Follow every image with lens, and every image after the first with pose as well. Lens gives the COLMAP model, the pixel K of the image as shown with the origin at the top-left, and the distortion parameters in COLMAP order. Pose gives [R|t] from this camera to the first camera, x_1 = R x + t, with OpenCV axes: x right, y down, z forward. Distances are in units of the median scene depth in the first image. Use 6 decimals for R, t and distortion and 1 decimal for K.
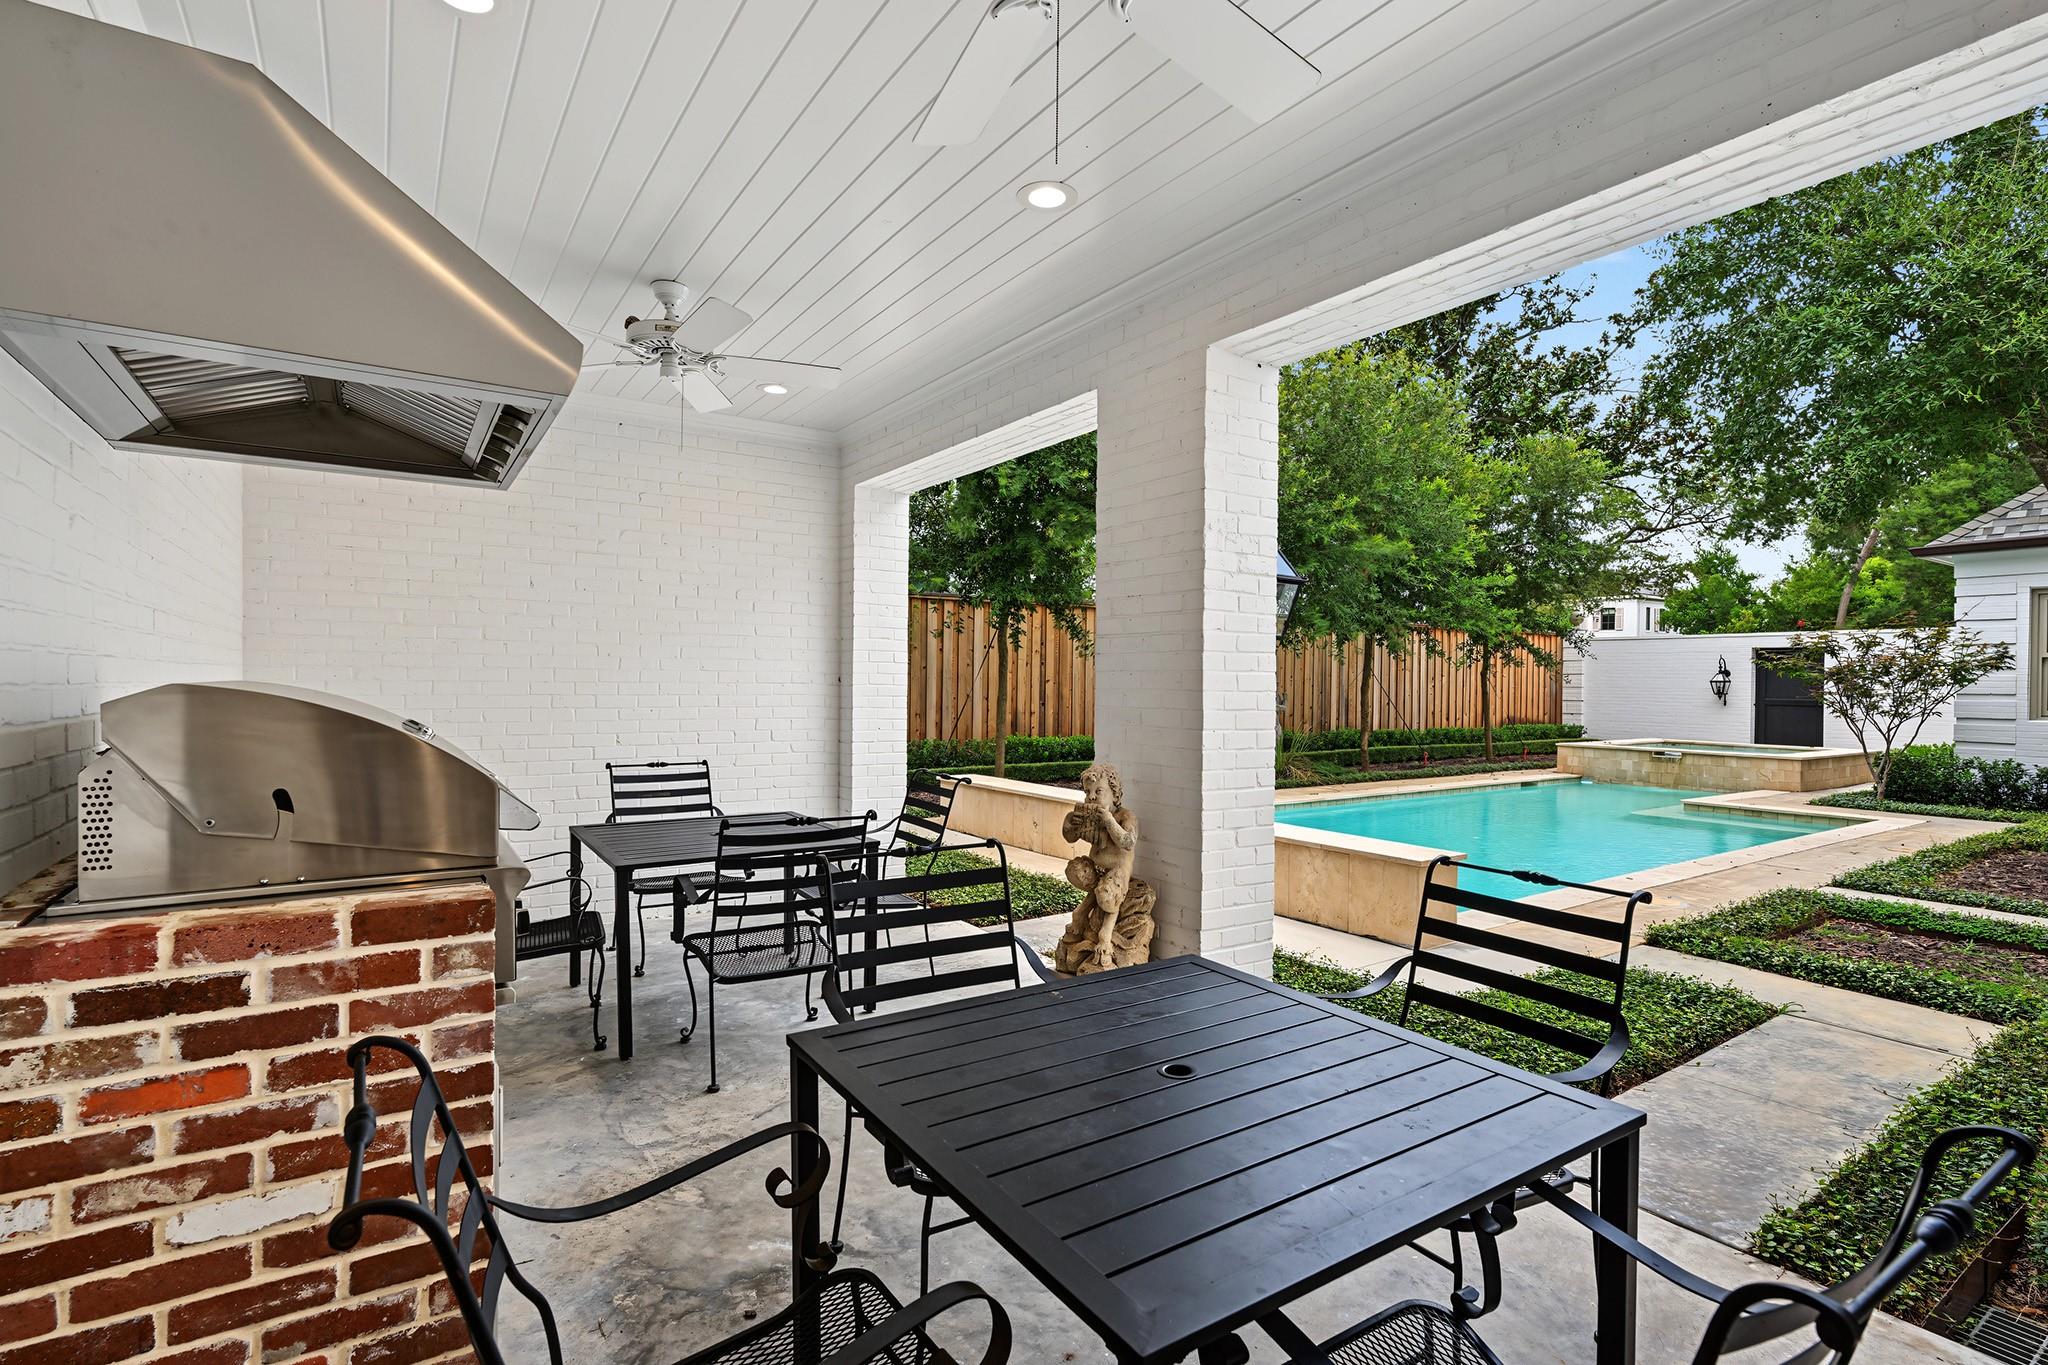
lens RADIAL K [[962.2, 0, 1014.8], [0, 962.2, 686.1], [0, 0, 1]] dist [0.002264, -0.000052]
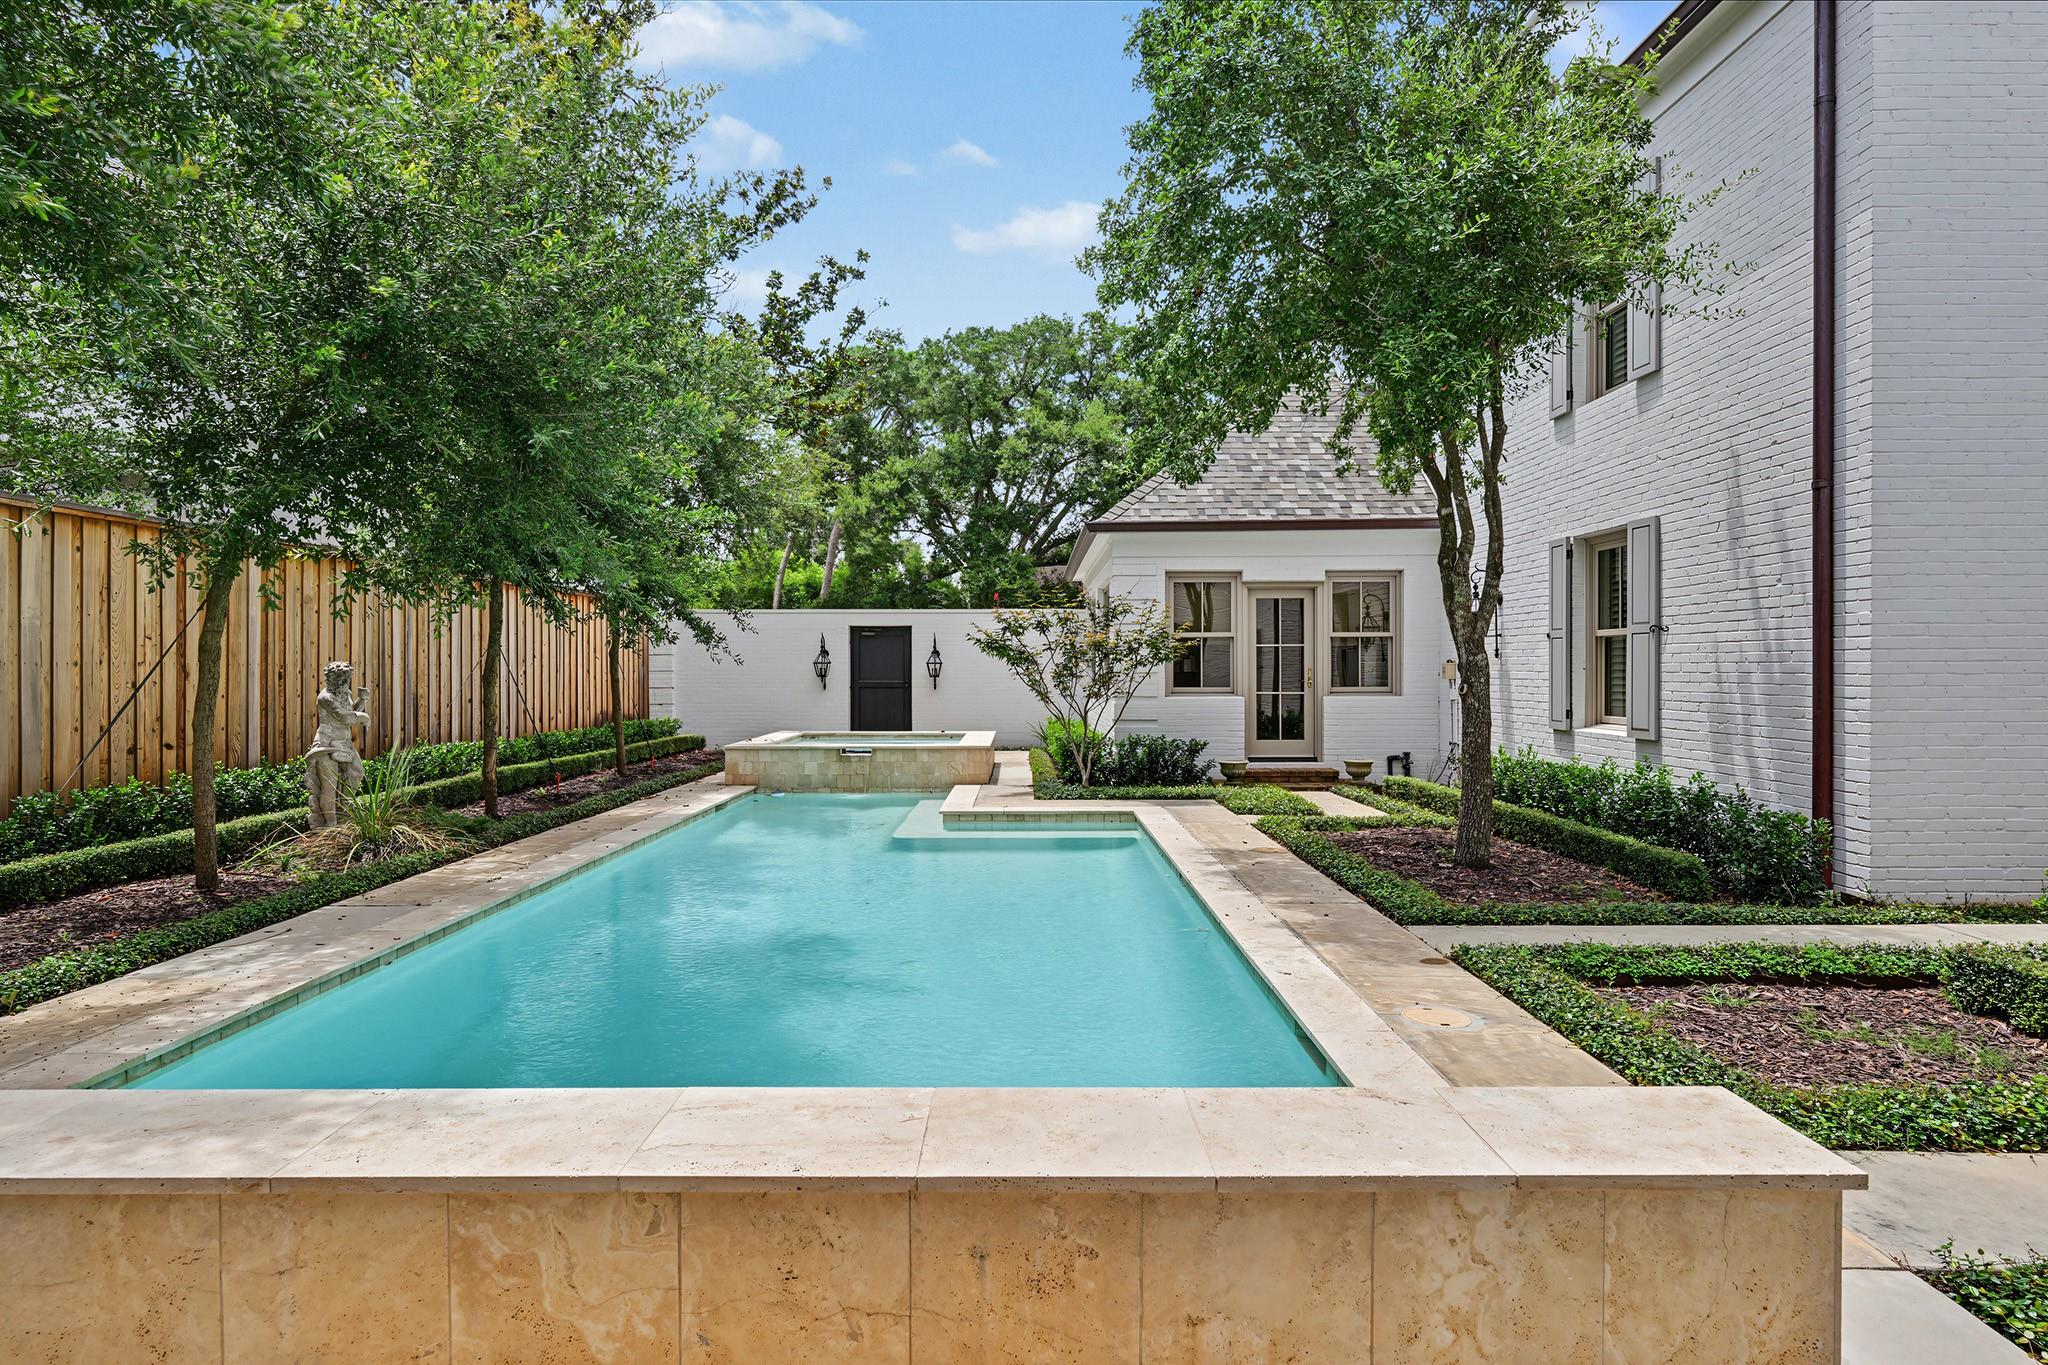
lens RADIAL K [[1114.5, 0, 1020.5], [0, 1114.5, 671.8], [0, 0, 1]] dist [0.000927, -0.000892]
pose [[0.558871, -0.013115, 0.829151, -0.031761], [0.012354, 0.999896, 0.007488, -0.002551], [-0.829163, 0.006058, 0.558975, 0.403187]]
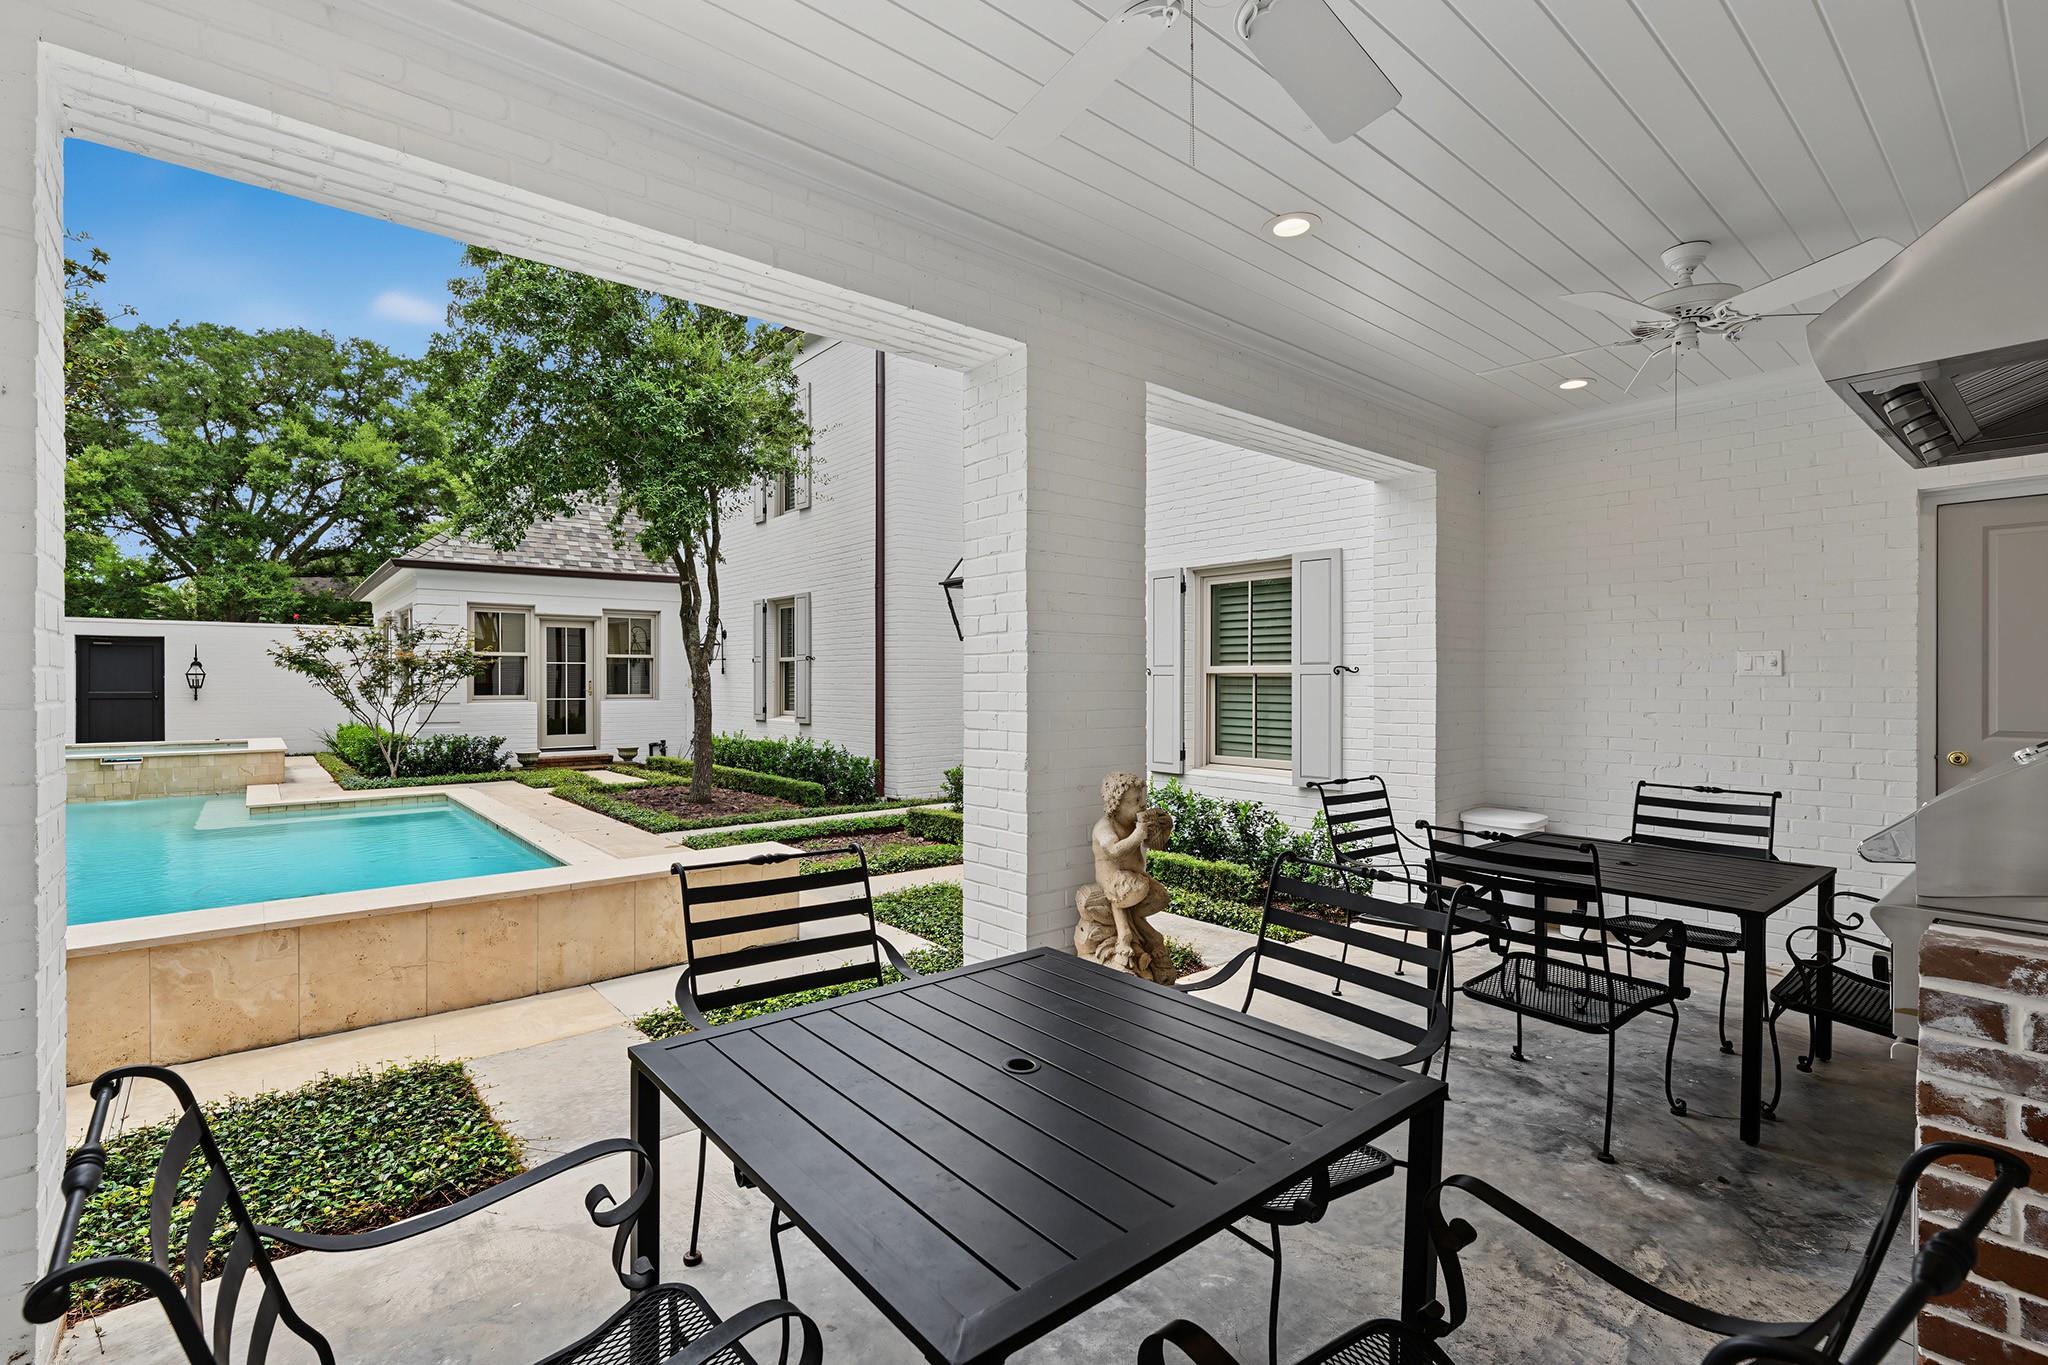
lens RADIAL K [[924.8, 0, 1014.3], [0, 924.8, 685.6], [0, 0, 1]] dist [0.003919, -0.000360]
pose [[-0.097514, -0.015428, 0.995115, -0.232508], [0.003583, 0.999868, 0.015853, -0.005208], [-0.995228, 0.005111, -0.097446, 0.342274]]
